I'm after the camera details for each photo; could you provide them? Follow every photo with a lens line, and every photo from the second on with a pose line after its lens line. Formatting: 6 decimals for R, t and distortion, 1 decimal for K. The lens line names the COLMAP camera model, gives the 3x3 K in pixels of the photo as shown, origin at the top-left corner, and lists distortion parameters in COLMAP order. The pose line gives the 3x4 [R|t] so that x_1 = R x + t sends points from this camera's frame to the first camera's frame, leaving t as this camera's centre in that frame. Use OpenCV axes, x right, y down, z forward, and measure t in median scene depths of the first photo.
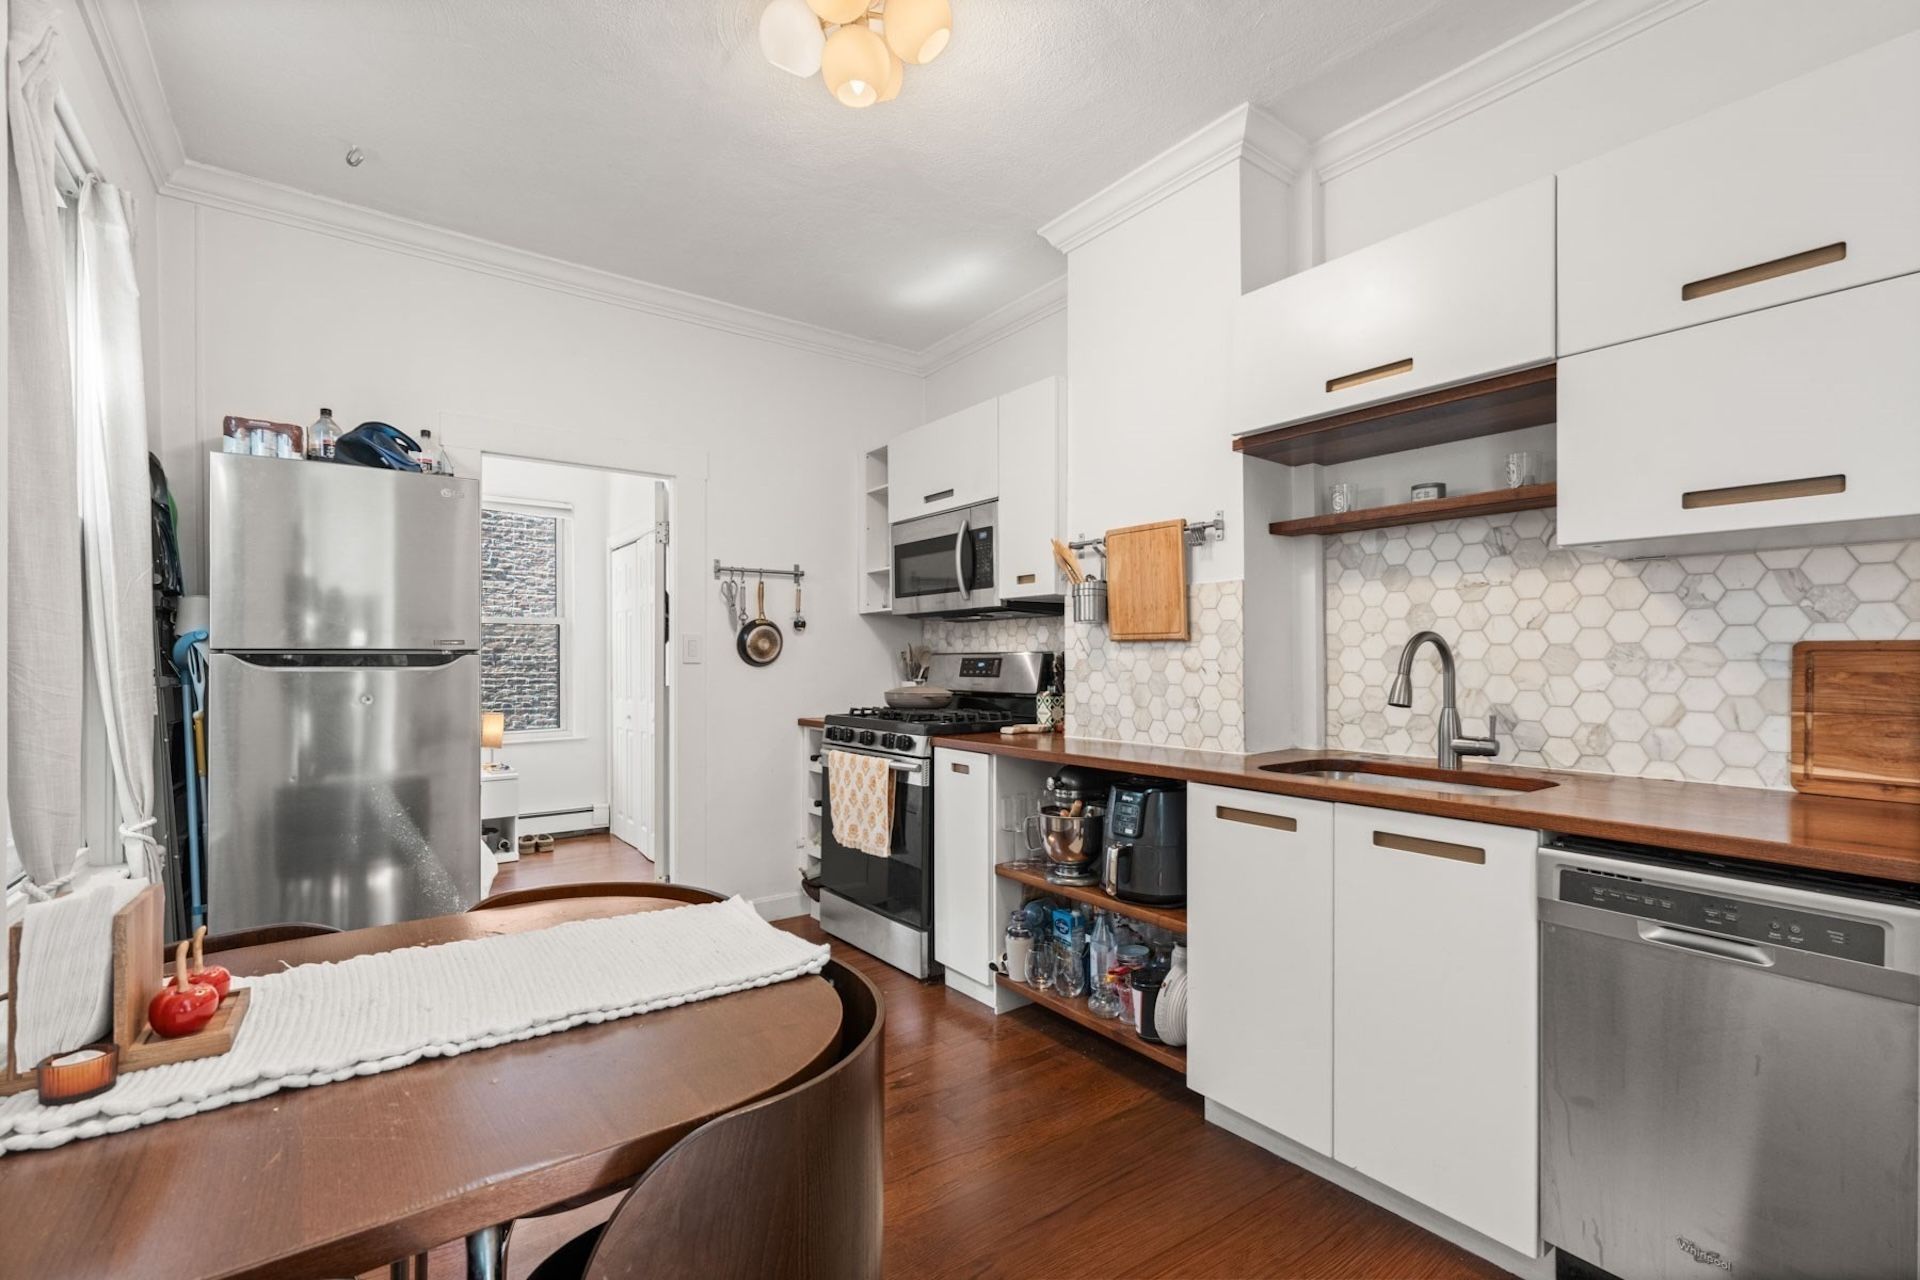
lens RADIAL K [[843.0, 0, 960.3], [0, 843.0, 656.9], [0, 0, 1]] dist [-0.000354, -0.000073]
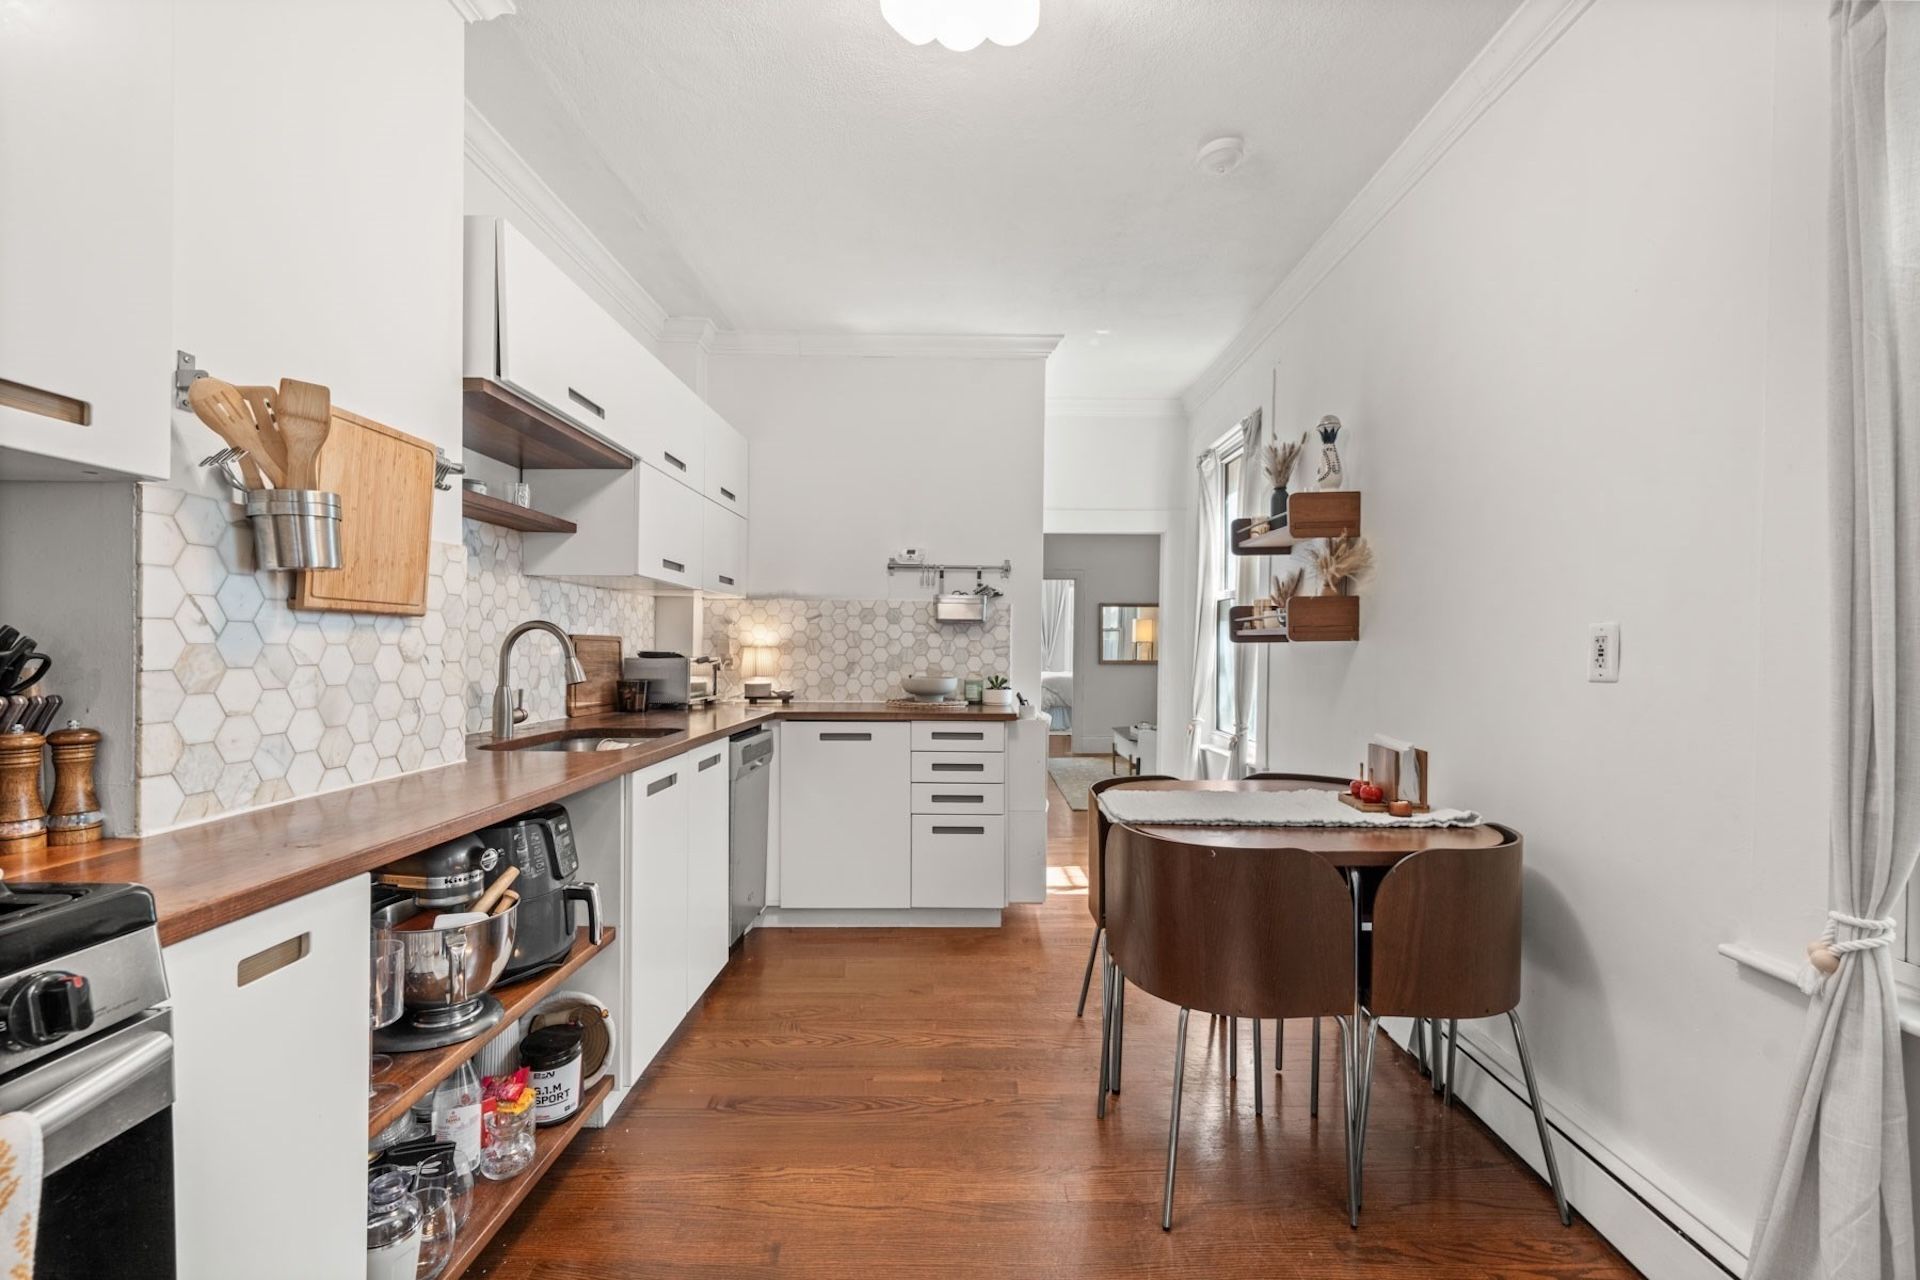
lens RADIAL K [[804.9, 0, 975.6], [0, 804.9, 649.9], [0, 0, 1]] dist [-0.002282, -0.000123]
pose [[-0.810467, -0.009133, 0.585713, -0.440935], [-0.009098, 0.999954, 0.003004, 0.001213], [-0.585714, -0.002895, -0.810513, 1.134336]]
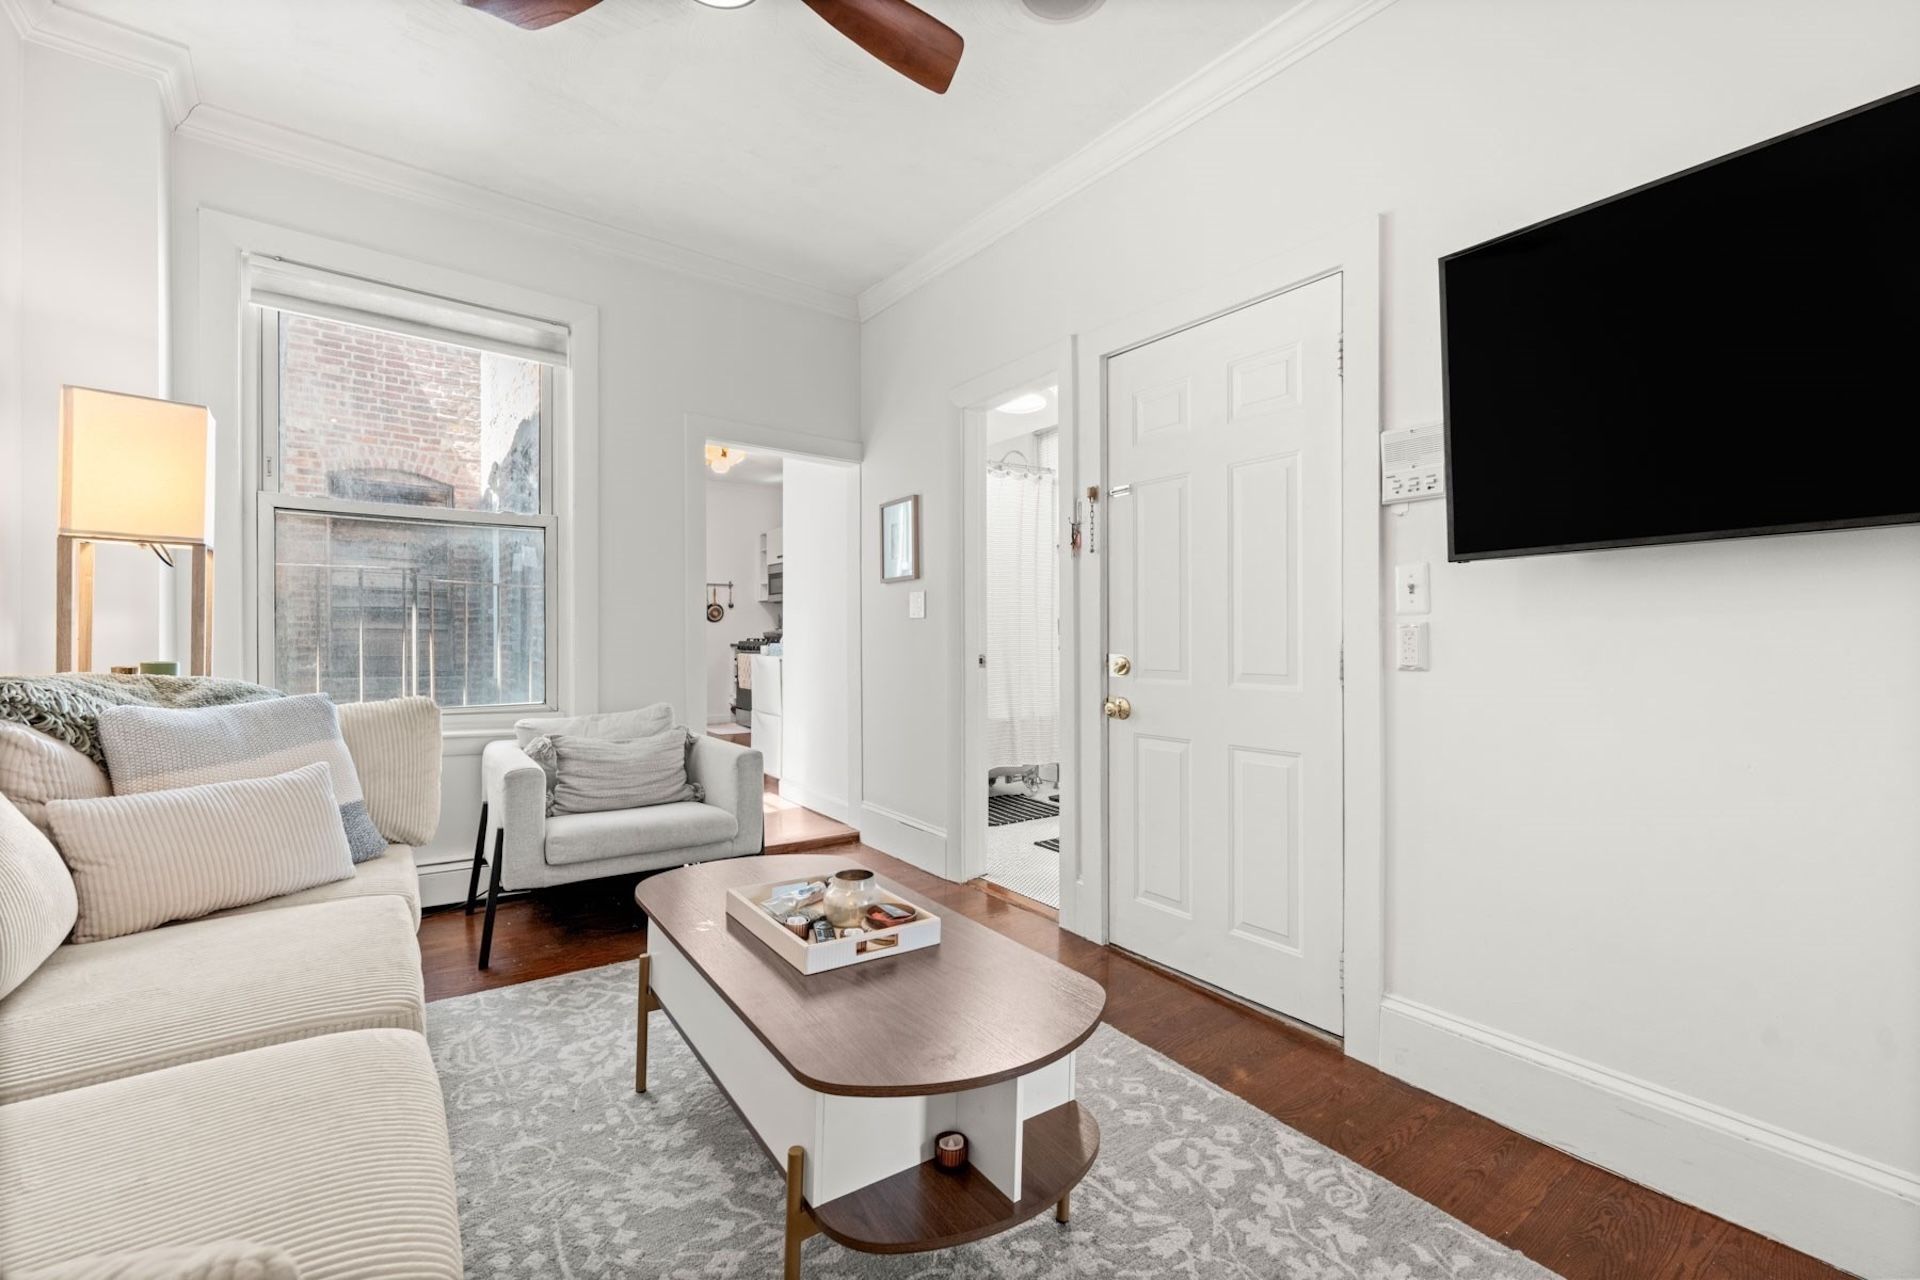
lens RADIAL K [[774.5, 0, 957.0], [0, 774.5, 646.4], [0, 0, 1]] dist [0.002219, -0.000210]
pose [[0.999620, 0.003505, -0.027333, 0.734067], [-0.003489, 0.999994, 0.000641, 0.106471], [0.027335, -0.000545, 0.999626, -1.723418]]
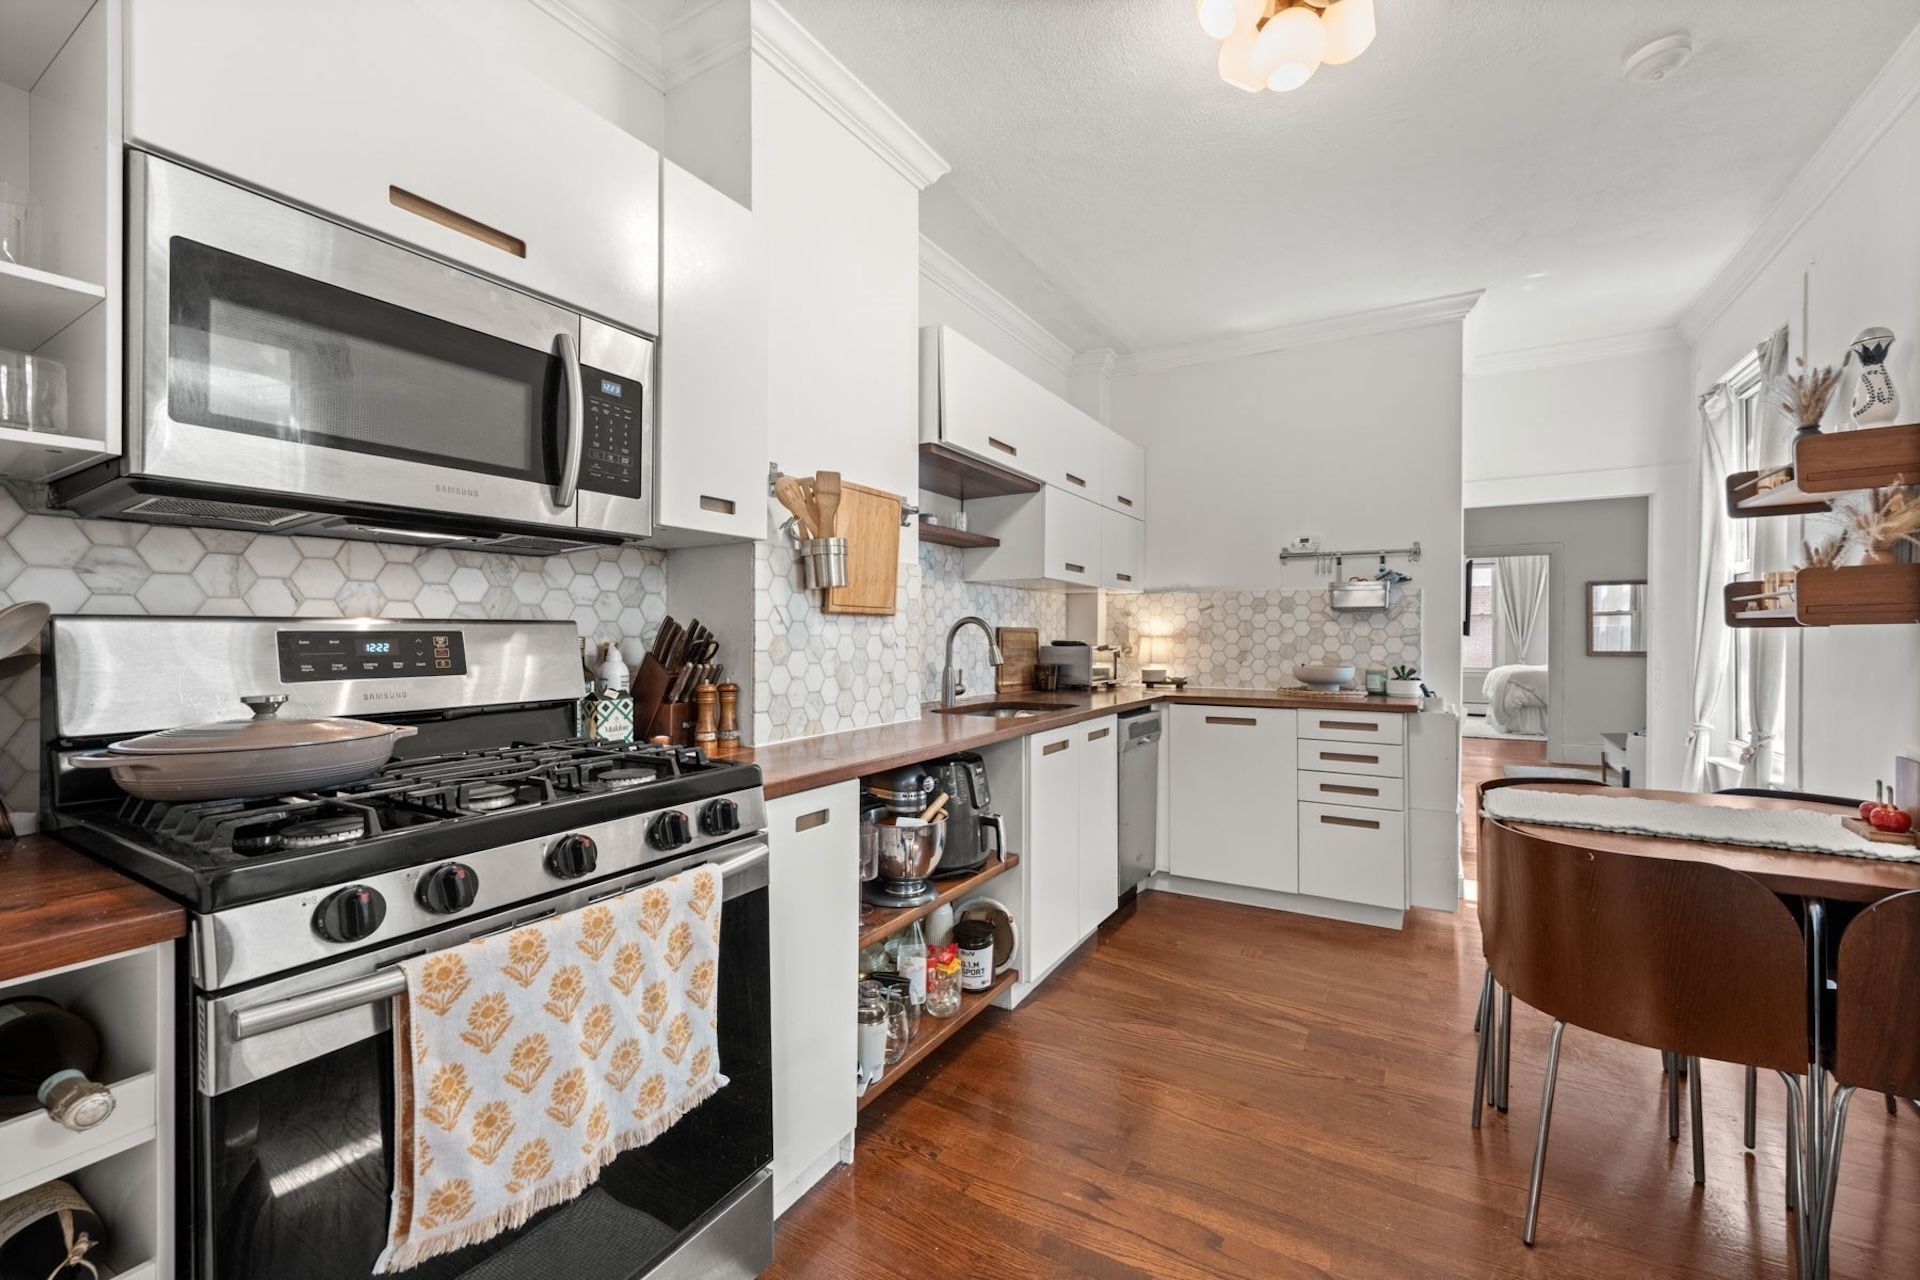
lens RADIAL K [[806.4, 0, 953.9], [0, 806.4, 629.8], [0, 0, 1]] dist [0.001501, -0.000421]
pose [[-0.380909, 0.005096, 0.924598, -0.580219], [-0.003217, 0.999971, -0.006837, 0.002729], [-0.924607, -0.005579, -0.380882, 1.160273]]
